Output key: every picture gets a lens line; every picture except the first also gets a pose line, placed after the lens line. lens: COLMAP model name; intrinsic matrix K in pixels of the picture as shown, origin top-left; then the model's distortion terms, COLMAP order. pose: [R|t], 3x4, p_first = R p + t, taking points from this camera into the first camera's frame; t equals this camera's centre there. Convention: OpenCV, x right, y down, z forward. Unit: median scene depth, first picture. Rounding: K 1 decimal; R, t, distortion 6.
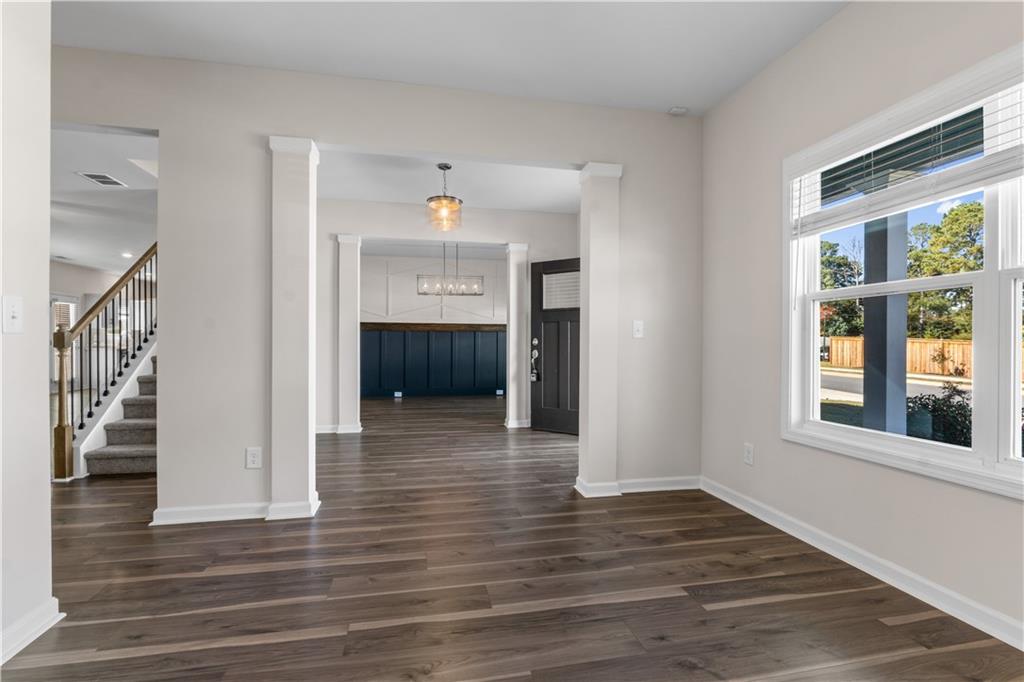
lens RADIAL K [[478.3, 0, 512.0], [0, 478.3, 341.0], [0, 0, 1]] dist [-0.001215, -0.000293]
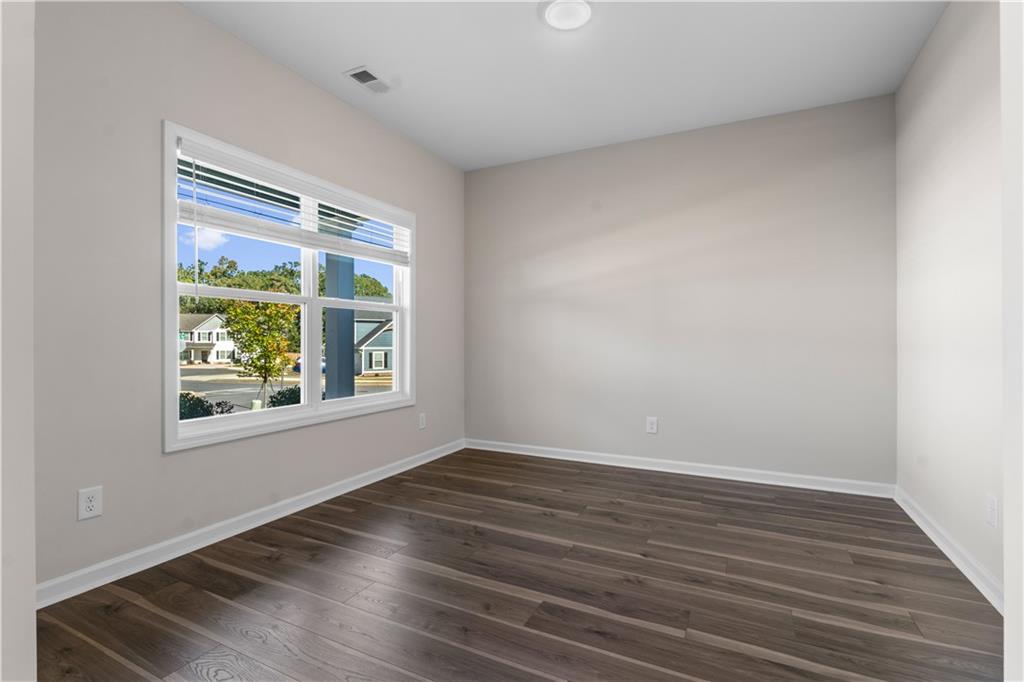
lens RADIAL K [[478.3, 0, 512.0], [0, 478.3, 341.0], [0, 0, 1]] dist [-0.001215, -0.000293]
pose [[-0.780788, -0.004841, 0.624777, -0.588603], [-0.003534, 0.999988, 0.003332, 0.003155], [-0.624786, 0.000393, -0.780796, 1.735079]]
